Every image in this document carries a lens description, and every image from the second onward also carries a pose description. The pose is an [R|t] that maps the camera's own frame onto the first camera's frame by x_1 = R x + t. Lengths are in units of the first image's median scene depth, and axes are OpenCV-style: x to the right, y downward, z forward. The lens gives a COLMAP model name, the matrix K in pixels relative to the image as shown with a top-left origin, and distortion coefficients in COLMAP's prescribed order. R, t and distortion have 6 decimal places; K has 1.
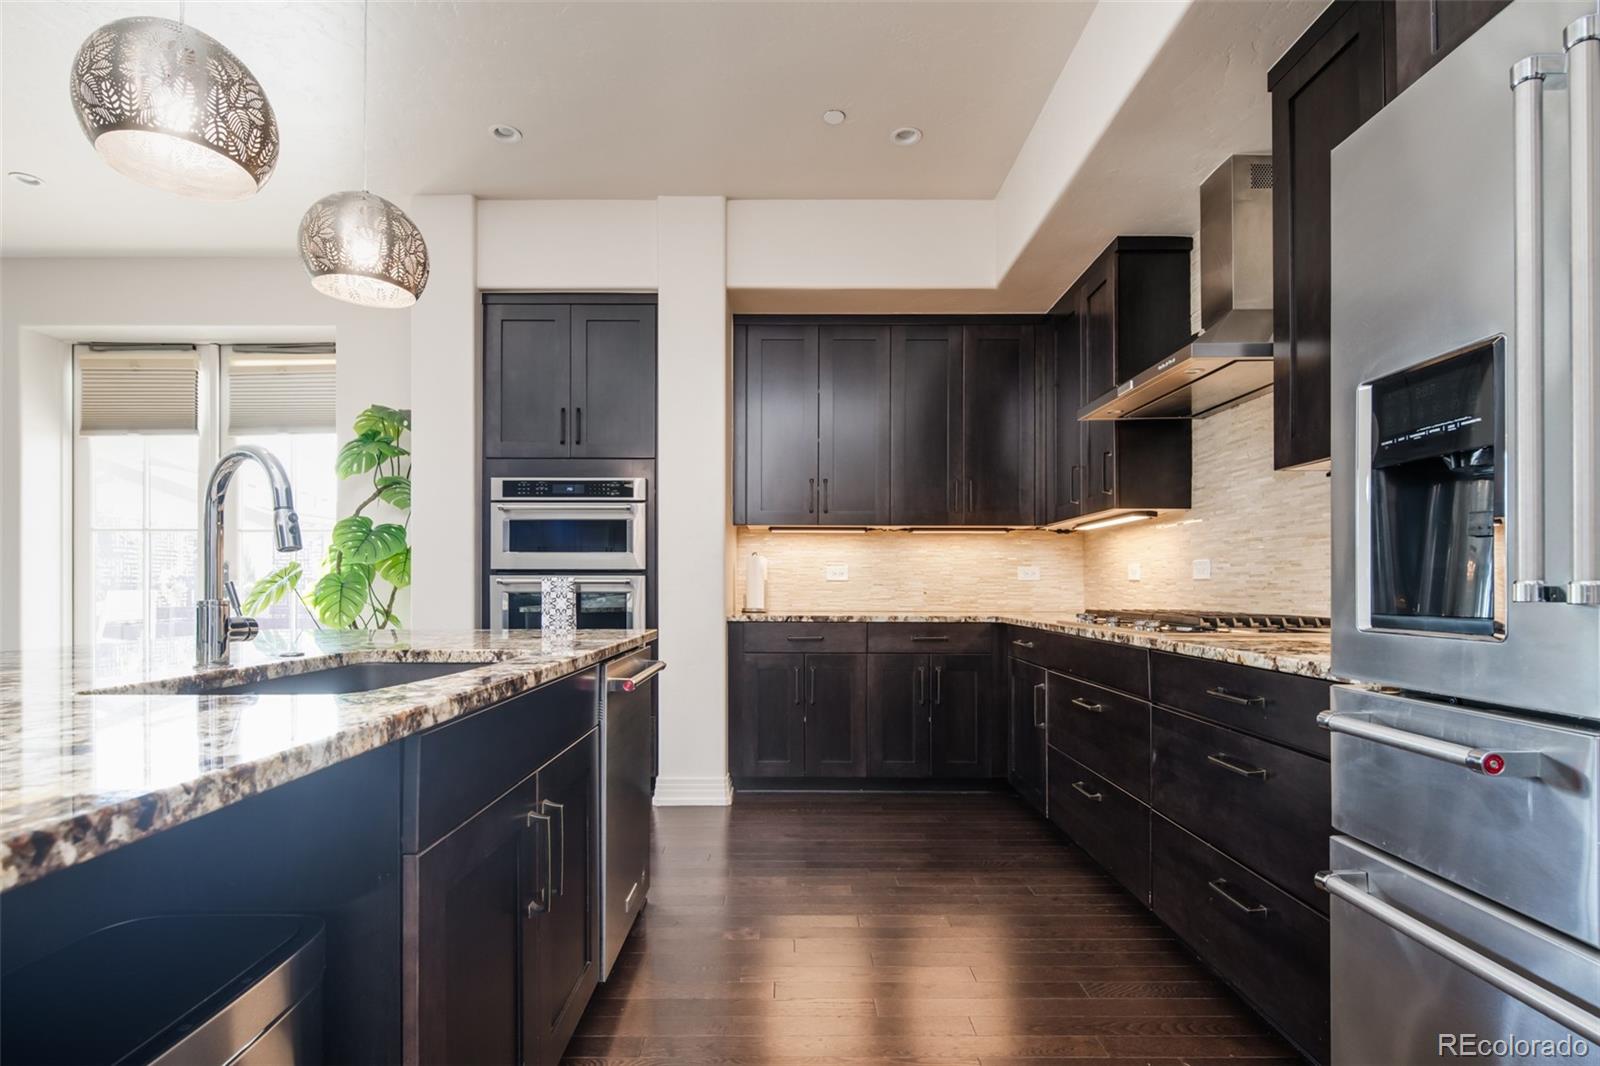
lens RADIAL K [[791.7, 0, 790.0], [0, 791.7, 576.3], [0, 0, 1]] dist [0.006480, -0.000745]
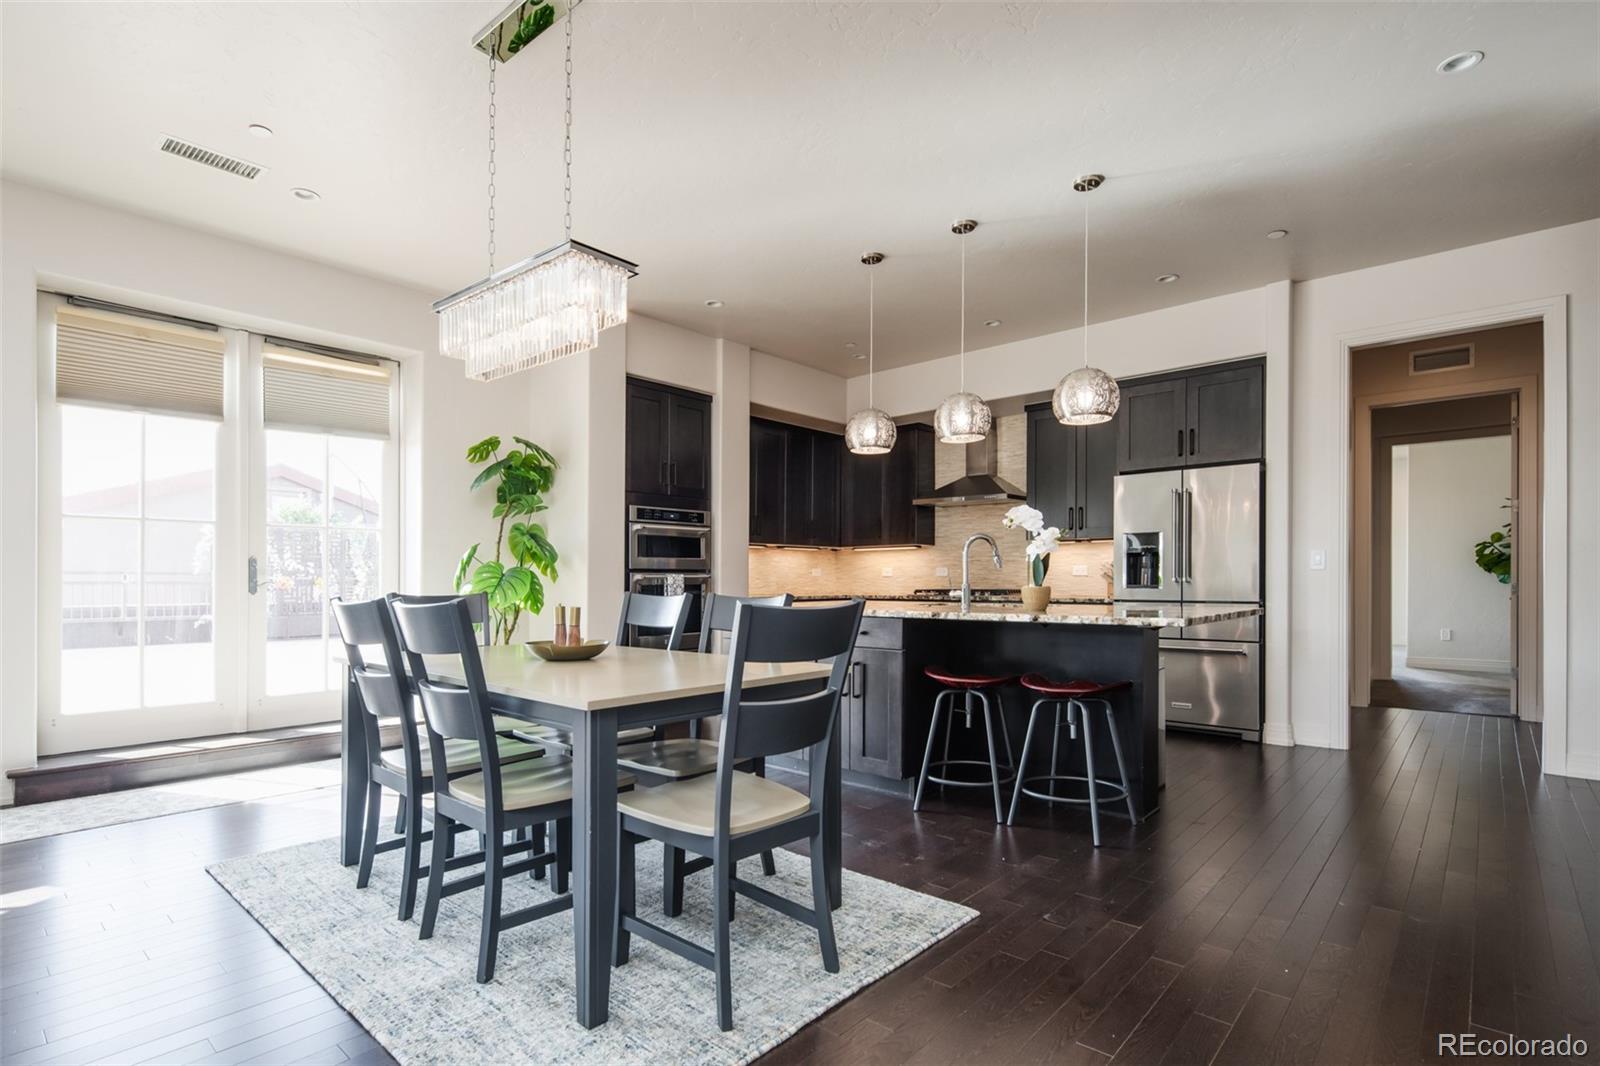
lens RADIAL K [[791.7, 0, 820.5], [0, 791.7, 578.1], [0, 0, 1]] dist [0.006480, -0.000745]
pose [[0.644906, -0.001843, 0.764259, -1.245610], [-0.003241, 0.999982, 0.005146, -0.000973], [-0.764255, -0.005795, 0.644888, -0.187689]]
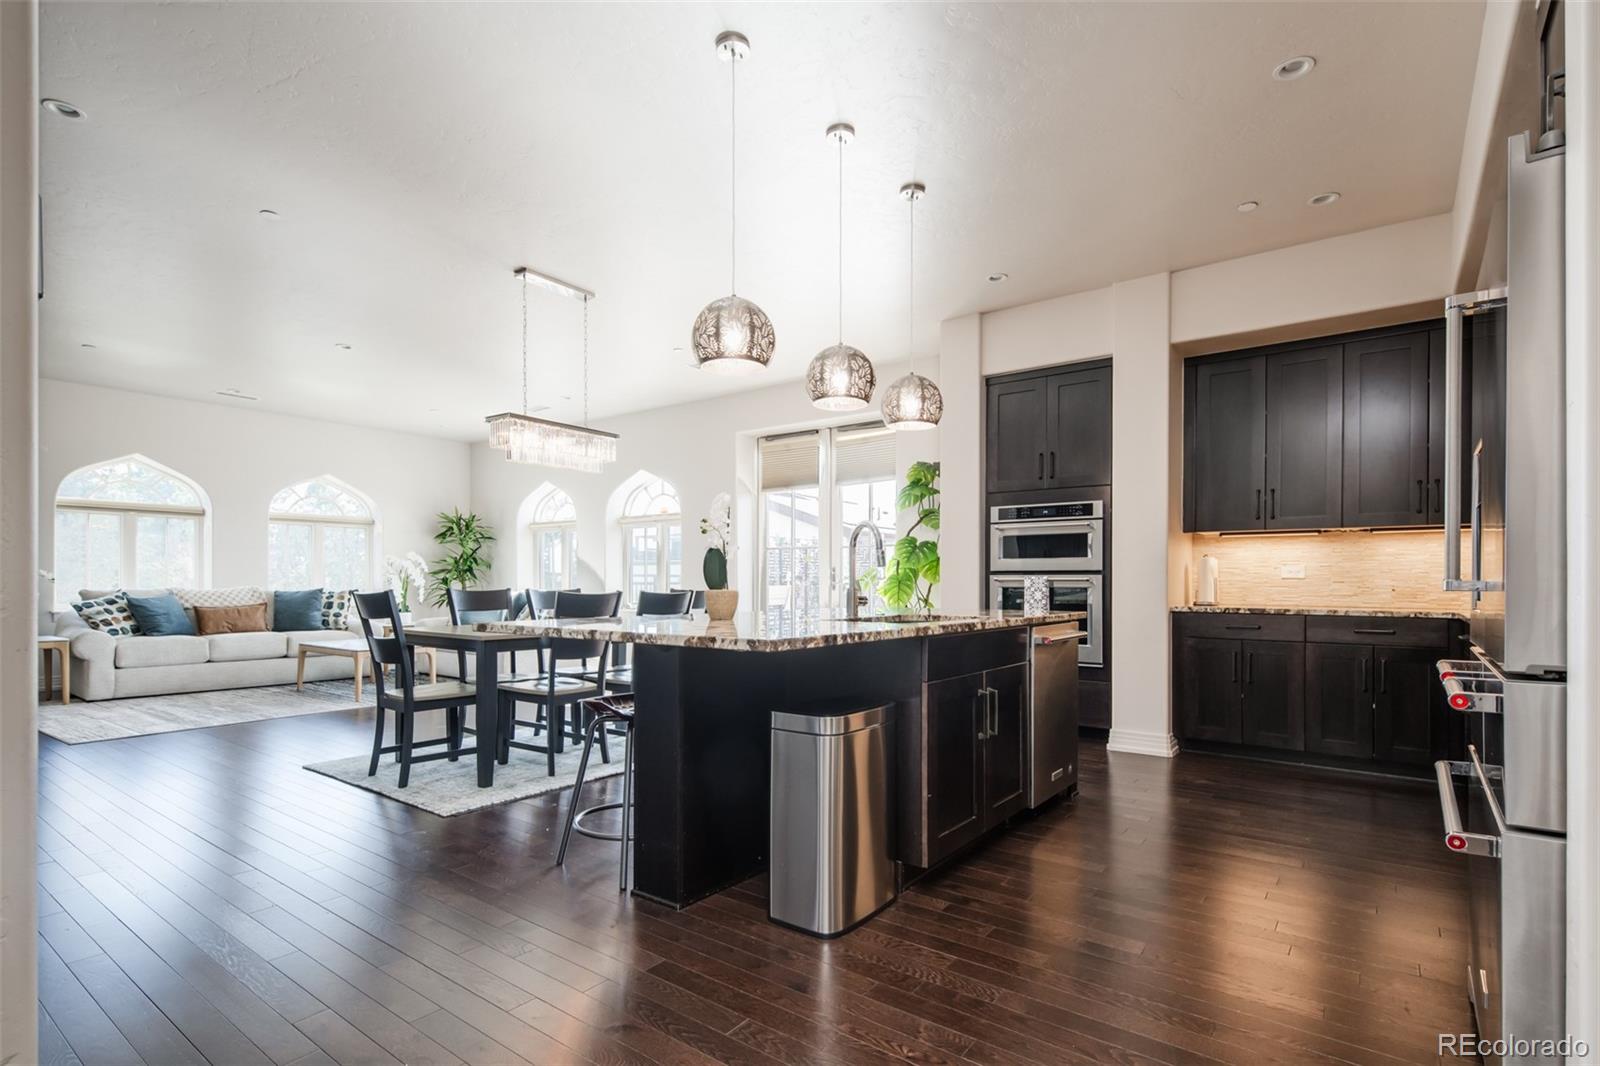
lens RADIAL K [[791.7, 0, 781.6], [0, 791.7, 592.1], [0, 0, 1]] dist [0.006480, -0.000745]
pose [[0.790002, 0.008903, -0.613039, 0.202472], [0.005078, 0.999765, 0.021063, -0.002762], [0.613083, -0.019753, 0.789772, -0.365173]]
